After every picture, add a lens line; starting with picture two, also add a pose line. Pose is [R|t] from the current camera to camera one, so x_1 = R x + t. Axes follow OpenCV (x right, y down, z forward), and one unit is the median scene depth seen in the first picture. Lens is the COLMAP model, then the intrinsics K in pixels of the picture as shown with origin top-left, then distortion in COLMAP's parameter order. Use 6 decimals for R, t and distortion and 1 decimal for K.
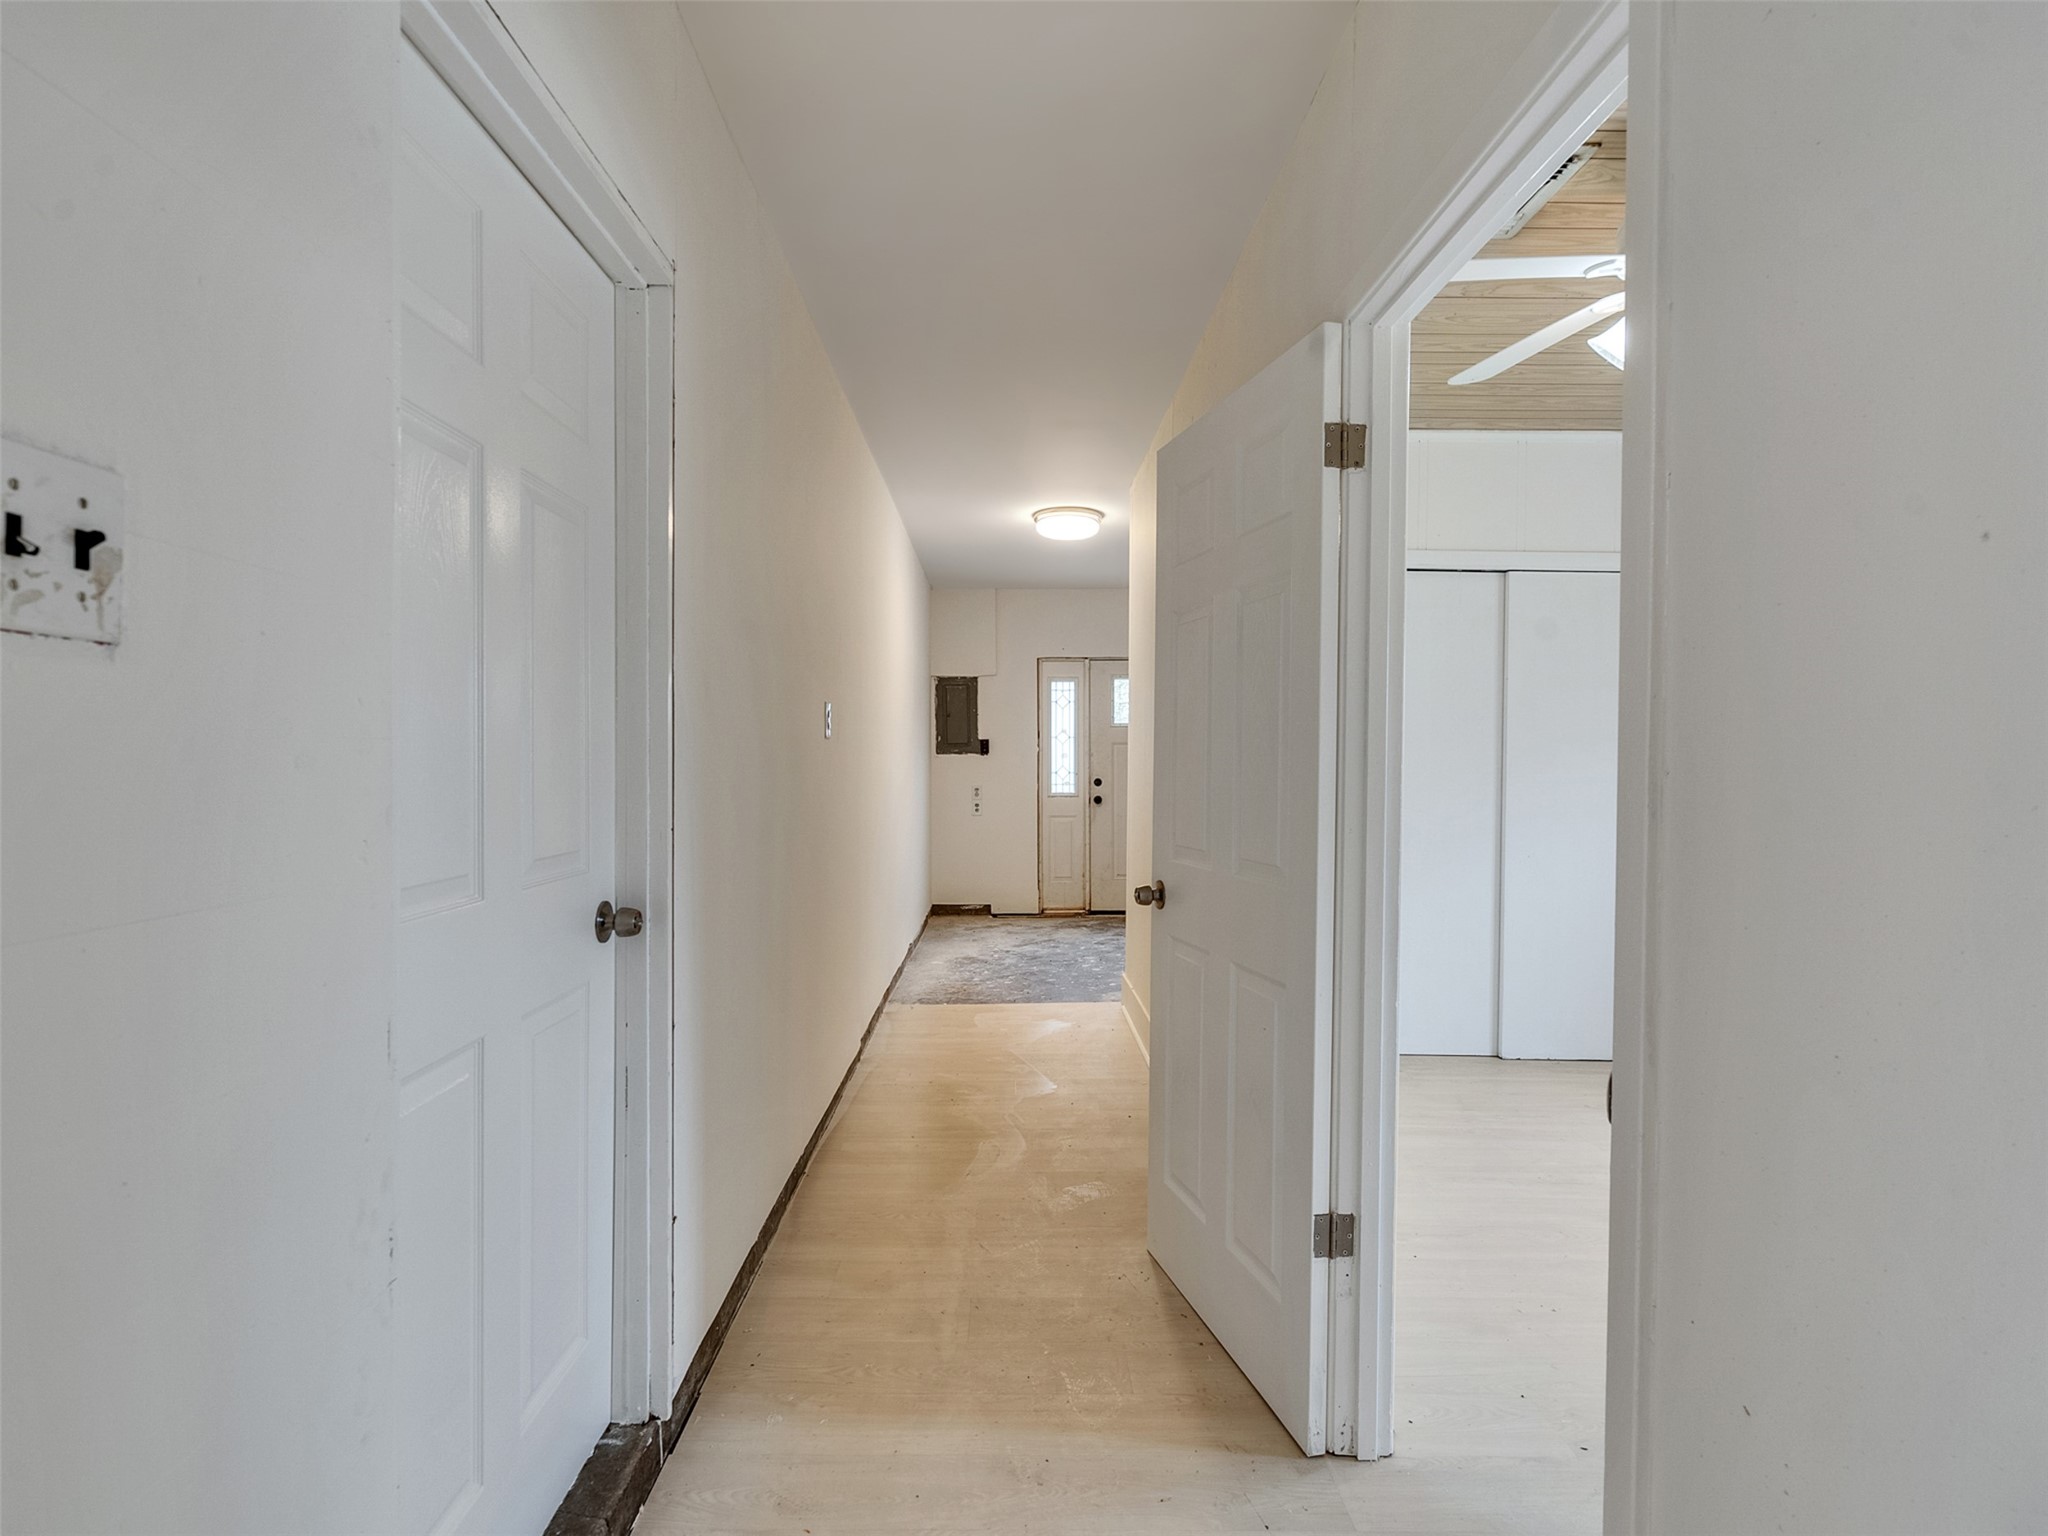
lens RADIAL K [[1047.2, 0, 1020.4], [0, 1047.2, 772.5], [0, 0, 1]] dist [-0.000487, -0.000844]
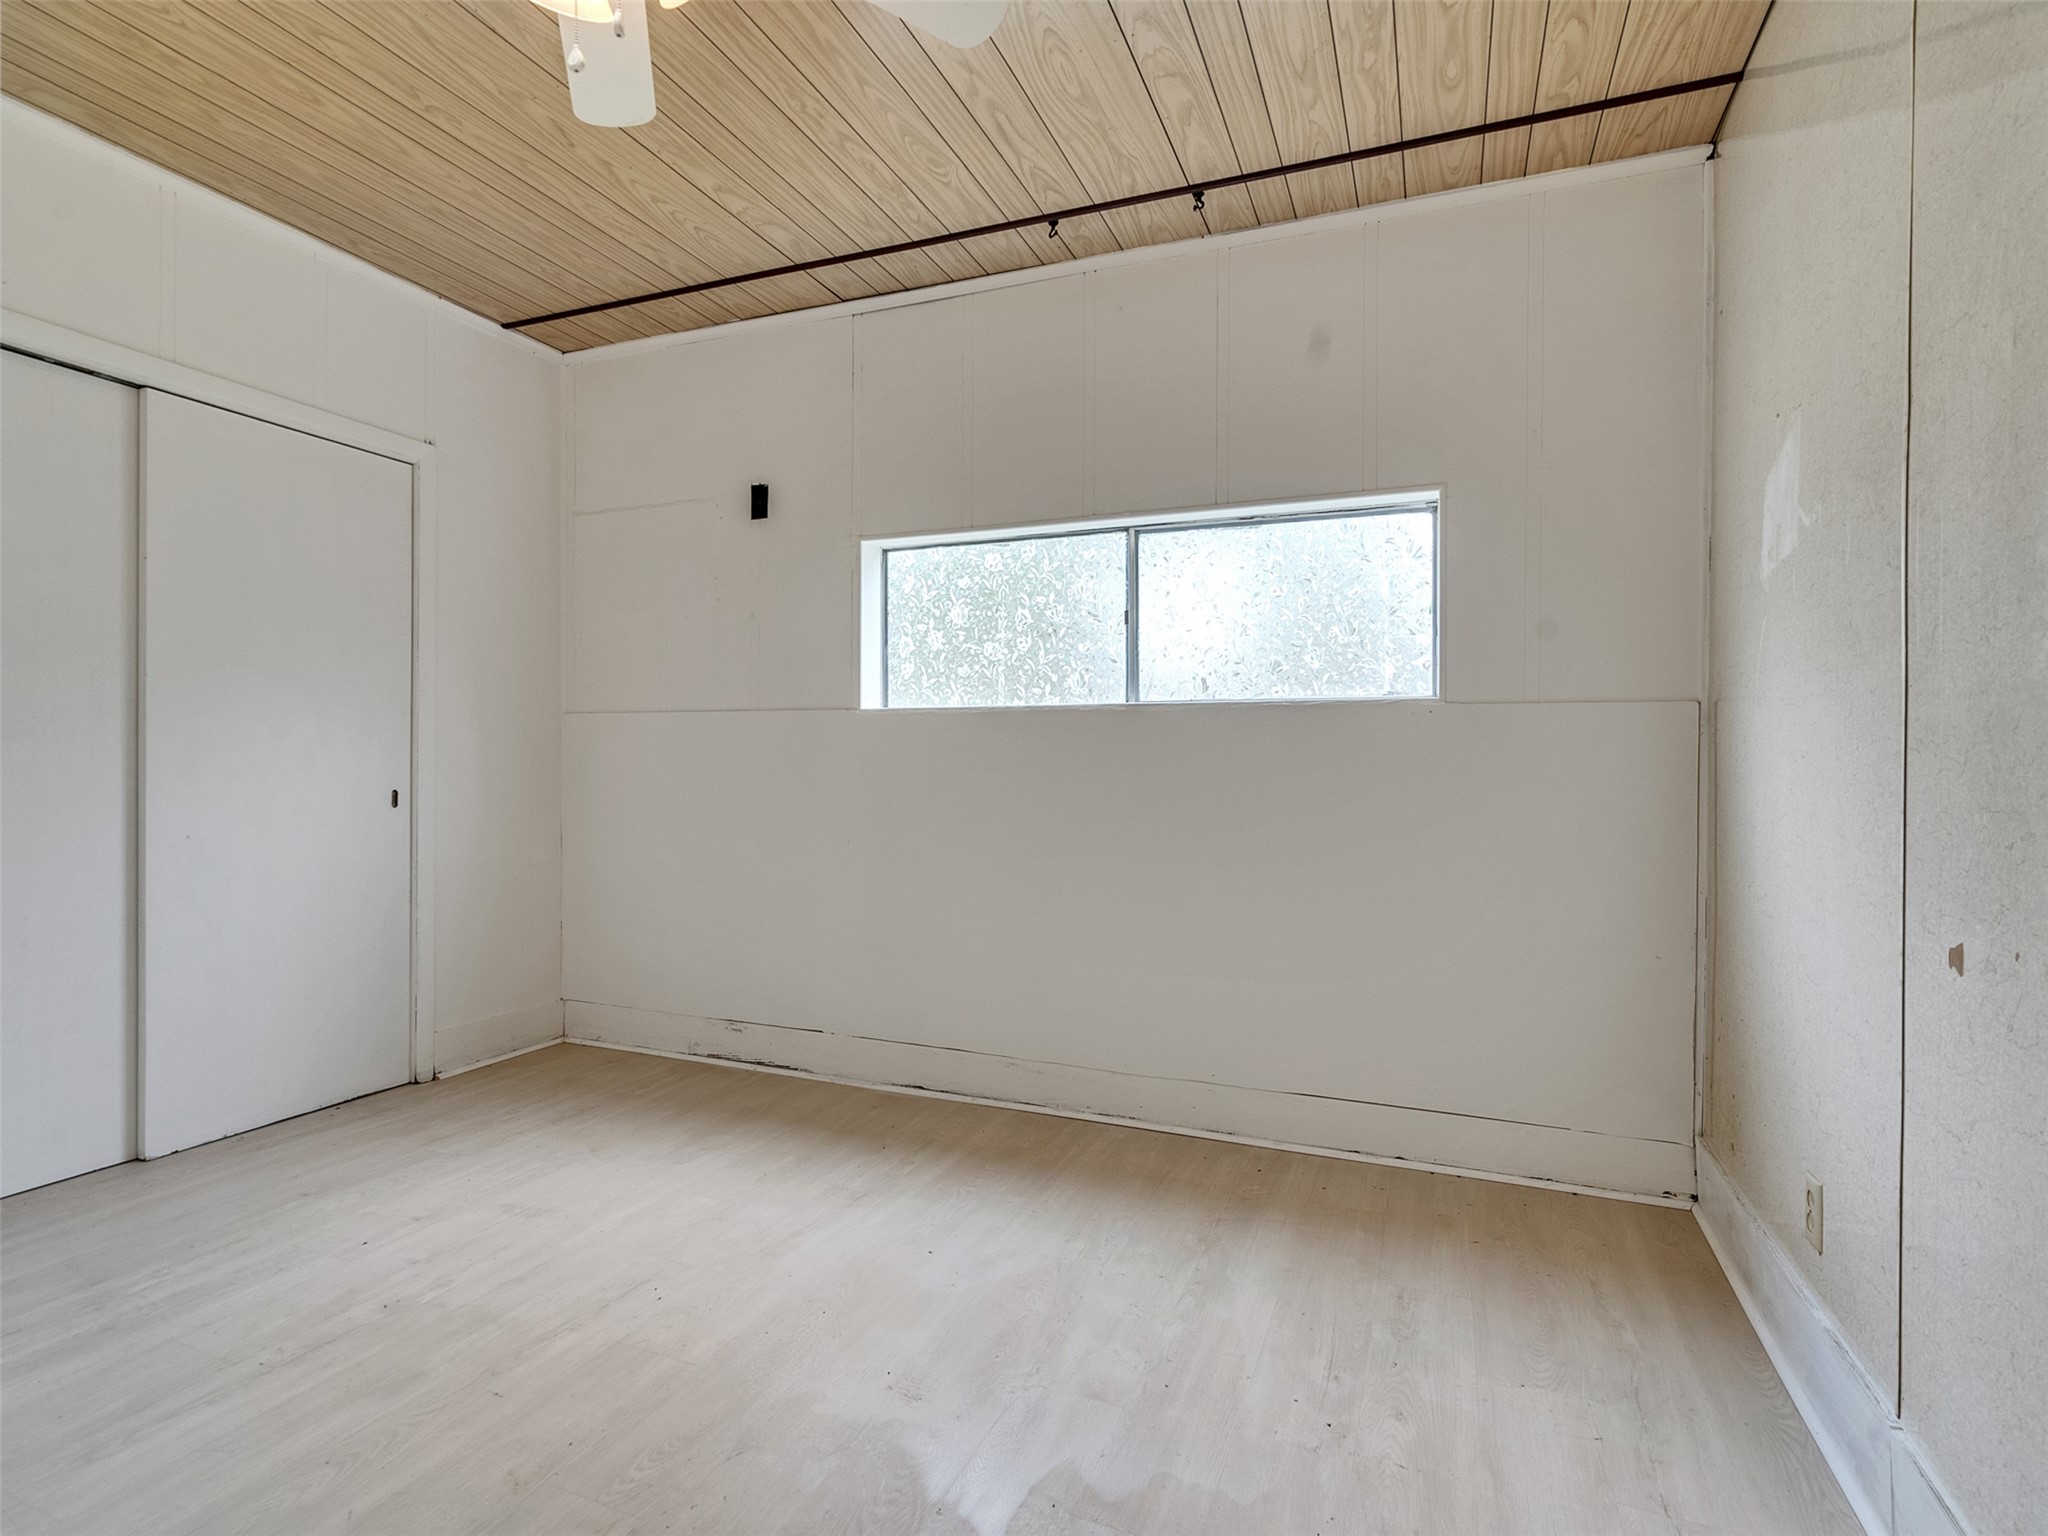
lens RADIAL K [[1047.2, 0, 1016.2], [0, 1047.2, 768.9], [0, 0, 1]] dist [-0.000487, -0.000844]
pose [[0.390856, -0.011870, 0.920375, 0.094575], [0.007311, 0.999925, 0.009791, 0.037770], [-0.920423, 0.002902, 0.390913, 0.289368]]
